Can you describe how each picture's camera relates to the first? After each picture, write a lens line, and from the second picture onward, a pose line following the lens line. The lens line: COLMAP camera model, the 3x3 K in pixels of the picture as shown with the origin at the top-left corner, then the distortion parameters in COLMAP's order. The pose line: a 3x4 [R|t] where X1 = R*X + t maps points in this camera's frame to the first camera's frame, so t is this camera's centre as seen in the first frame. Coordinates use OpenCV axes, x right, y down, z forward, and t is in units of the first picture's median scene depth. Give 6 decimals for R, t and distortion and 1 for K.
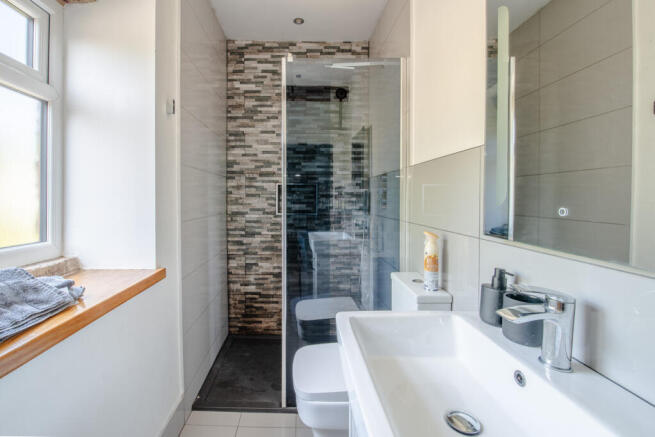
lens RADIAL K [[347.6, 0, 326.1], [0, 347.6, 195.9], [0, 0, 1]] dist [0.000965, -0.000173]
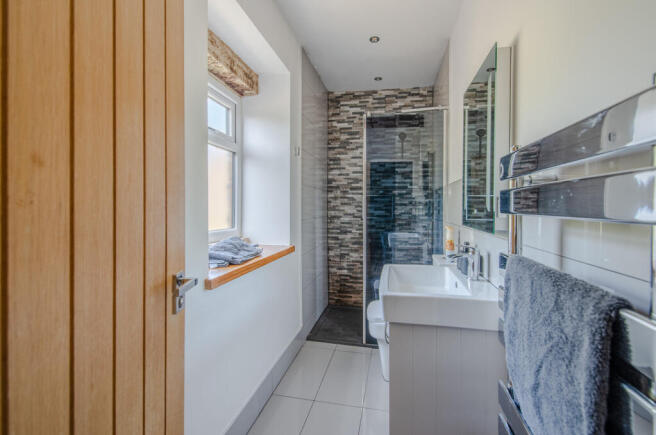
lens RADIAL K [[291.9, 0, 328.4], [0, 291.9, 204.6], [0, 0, 1]] dist [0.000082, -0.000002]
pose [[0.963281, 0.003948, -0.268467, 0.033302], [-0.004030, 0.999992, 0.000244, 0.000881], [0.268465, 0.000847, 0.963289, -0.131746]]
